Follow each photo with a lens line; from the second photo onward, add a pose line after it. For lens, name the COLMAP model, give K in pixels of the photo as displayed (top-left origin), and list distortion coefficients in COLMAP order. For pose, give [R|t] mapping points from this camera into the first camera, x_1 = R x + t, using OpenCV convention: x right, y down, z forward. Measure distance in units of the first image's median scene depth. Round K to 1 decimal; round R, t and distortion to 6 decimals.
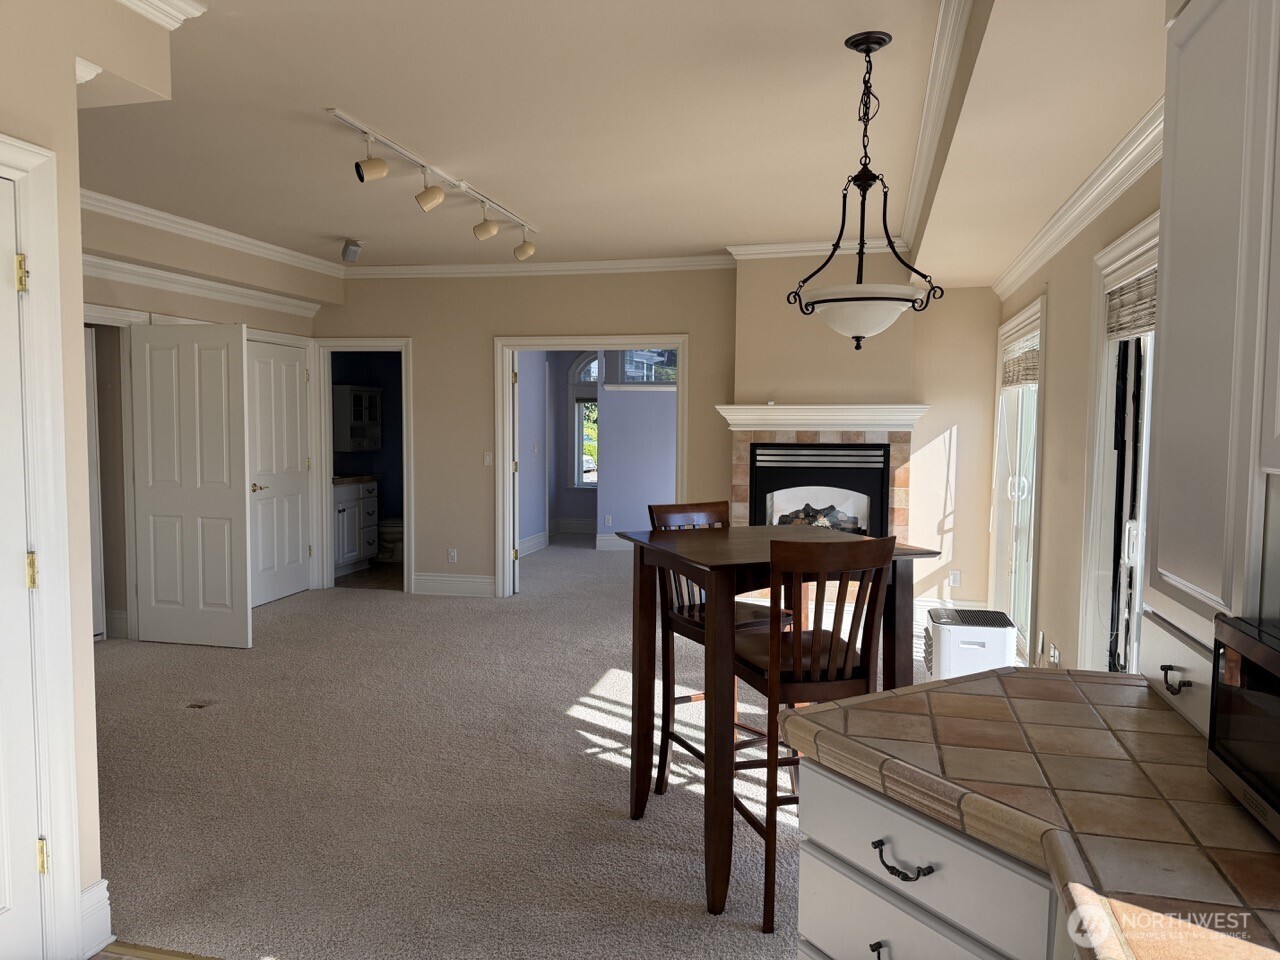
lens RADIAL K [[895.5, 0, 638.2], [0, 895.5, 477.8], [0, 0, 1]] dist [0.113852, -0.174414]
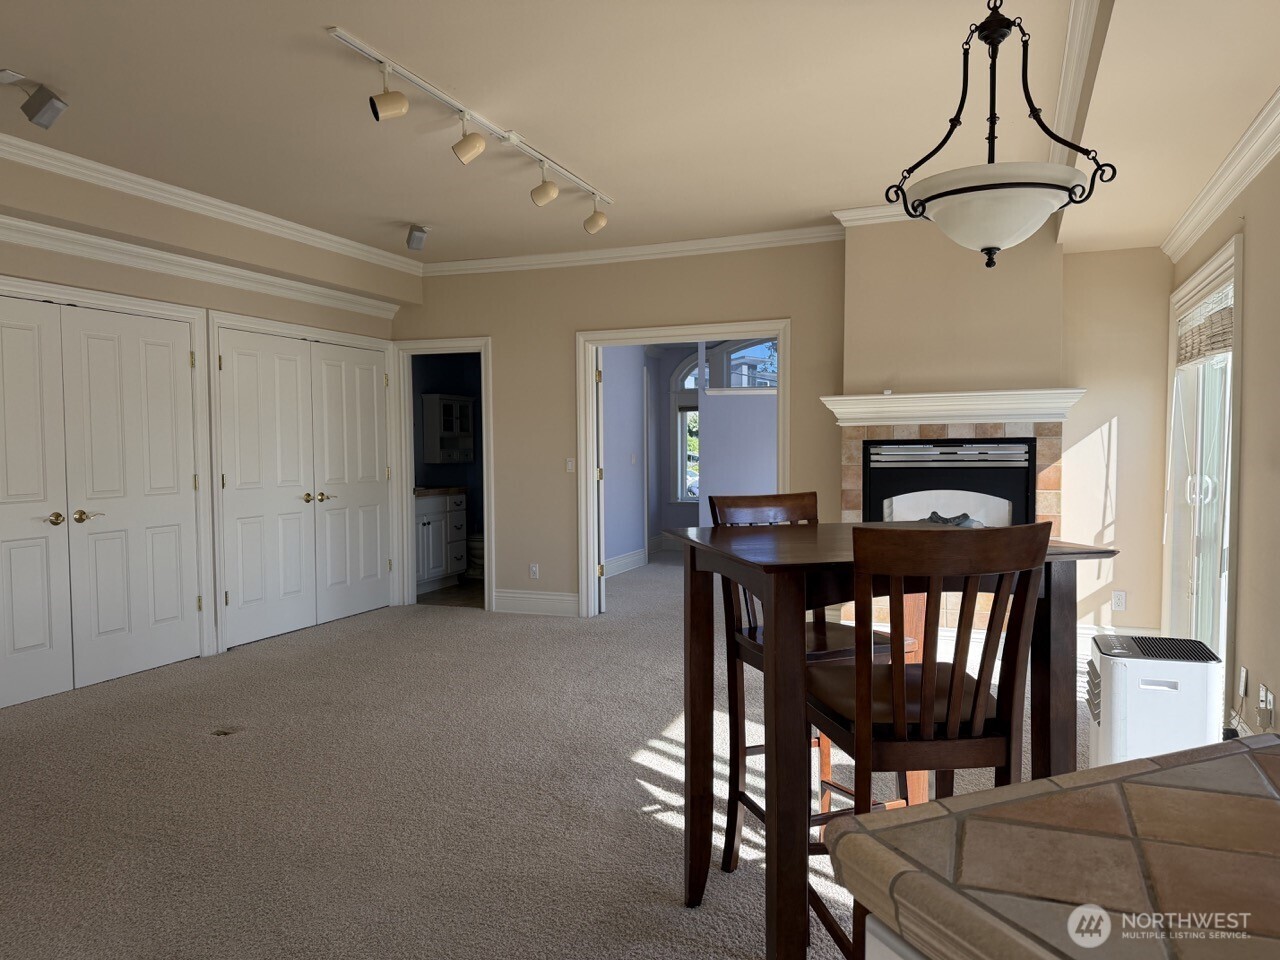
lens RADIAL K [[895.2, 0, 642.6], [0, 895.2, 490.1], [0, 0, 1]] dist [0.070962, -0.084312]
pose [[0.990864, -0.007628, -0.134651, 0.032378], [0.005865, 0.999892, -0.013487, 0.019607], [0.134739, 0.012574, 0.990801, 0.125023]]
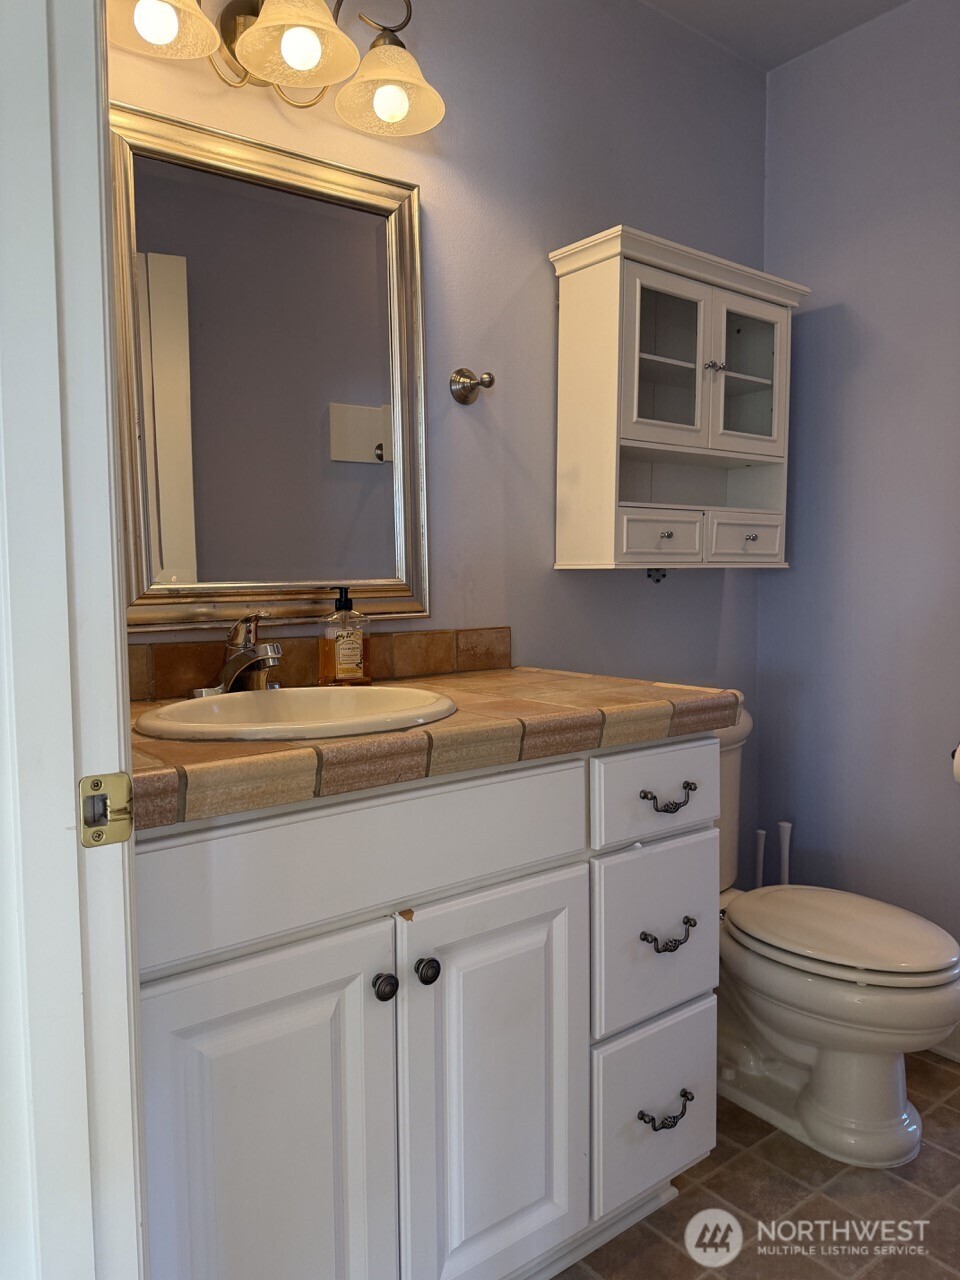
lens RADIAL K [[895.5, 0, 480.0], [0, 895.5, 640.0], [0, 0, 1]] dist [0.113852, -0.174414]
pose [[0.787093, 0.035746, -0.615798, -0.312544], [-0.026776, 0.999358, 0.023787, -0.024137], [0.616253, -0.002234, 0.787545, 1.185553]]
